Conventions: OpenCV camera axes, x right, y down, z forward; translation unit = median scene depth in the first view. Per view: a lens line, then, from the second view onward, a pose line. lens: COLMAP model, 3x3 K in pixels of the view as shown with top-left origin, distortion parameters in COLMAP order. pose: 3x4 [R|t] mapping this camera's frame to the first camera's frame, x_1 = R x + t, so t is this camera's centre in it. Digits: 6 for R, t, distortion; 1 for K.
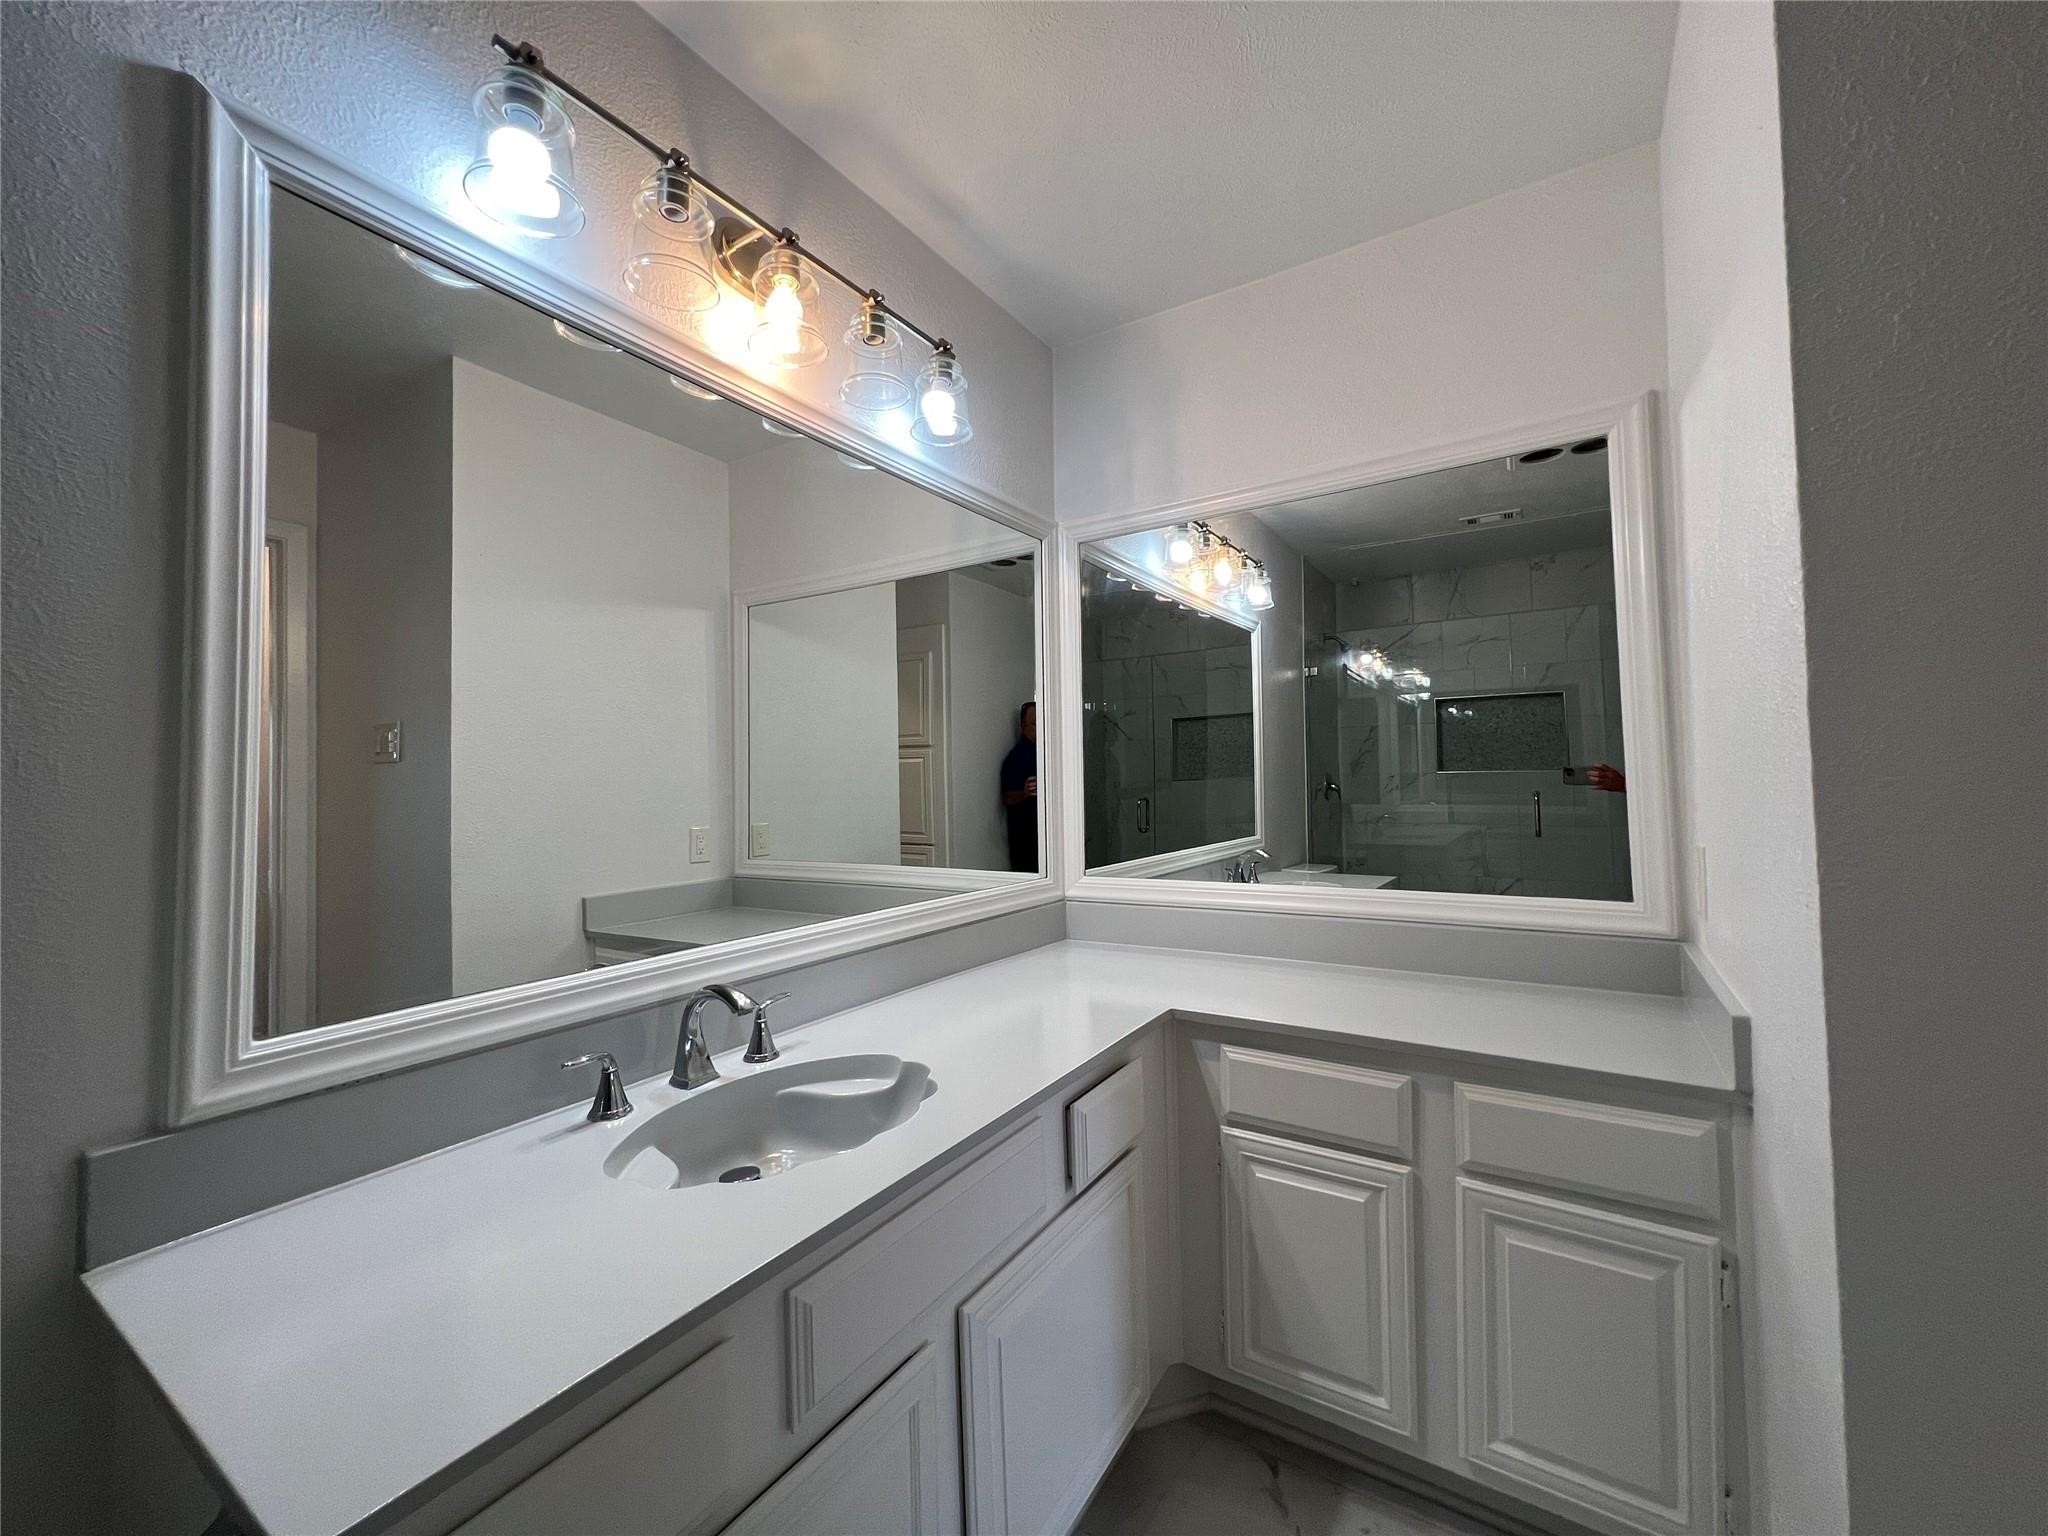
lens RADIAL K [[827.6, 0, 1022.6], [0, 827.6, 762.9], [0, 0, 1]] dist [-0.001798, 0.000591]
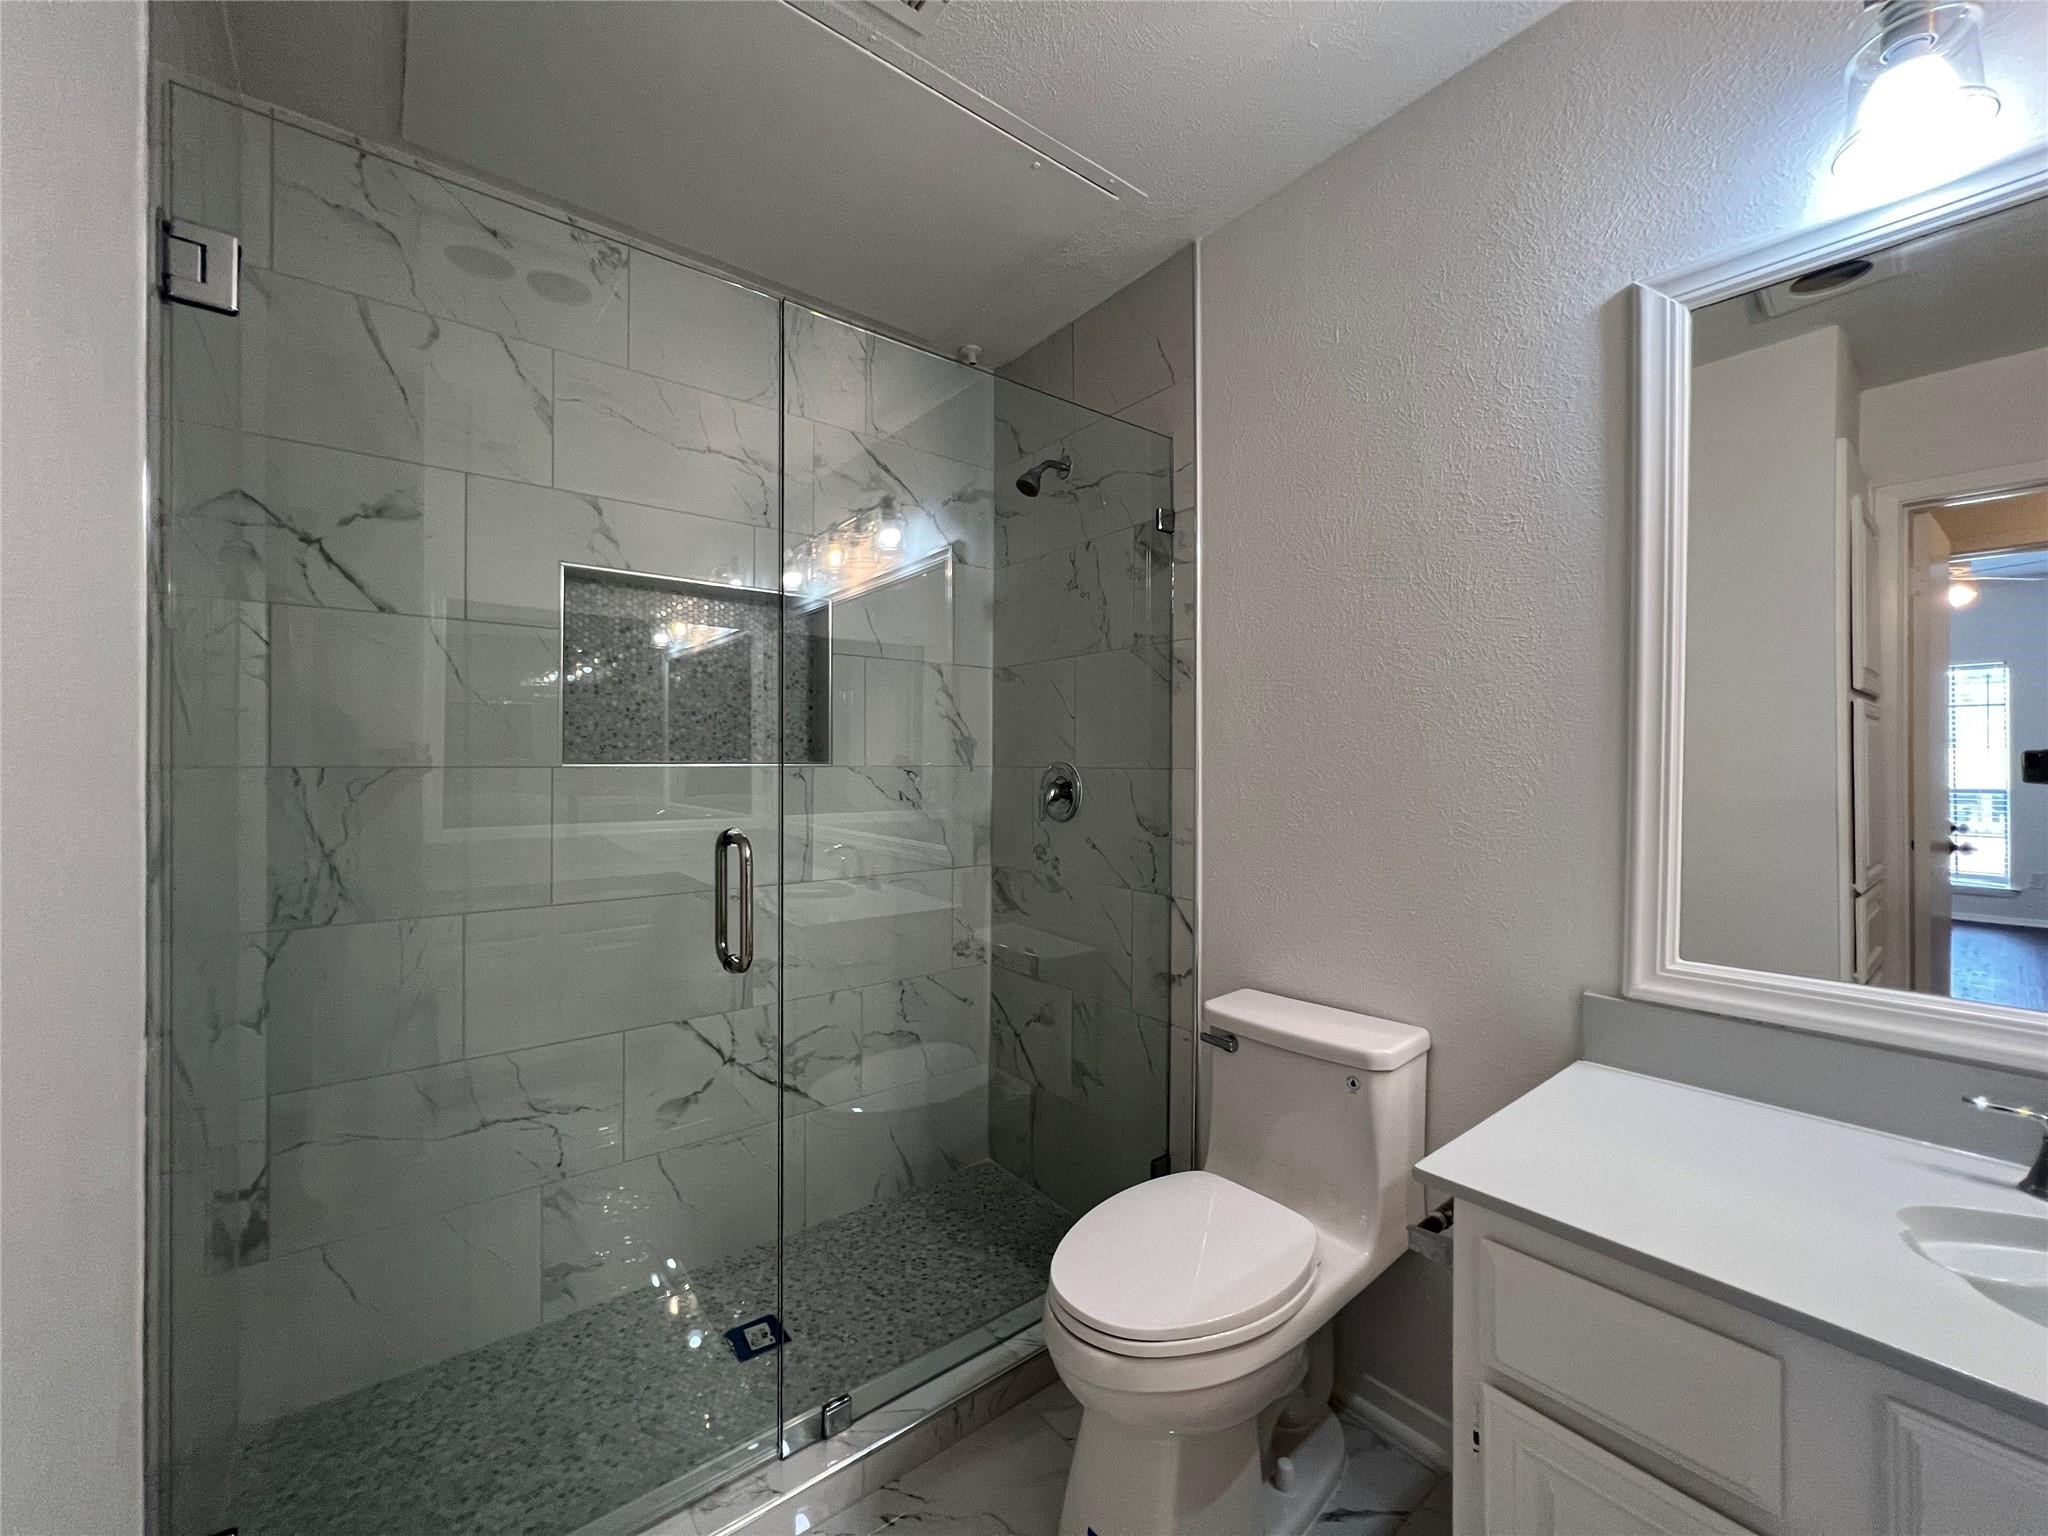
lens RADIAL K [[823.7, 0, 1023.0], [0, 823.7, 763.4], [0, 0, 1]] dist [-0.000986, 0.000270]
pose [[-0.316743, 0.017759, -0.948345, 0.445845], [0.029201, 0.999533, 0.008964, -0.019585], [0.948062, -0.024853, -0.317114, 0.261499]]
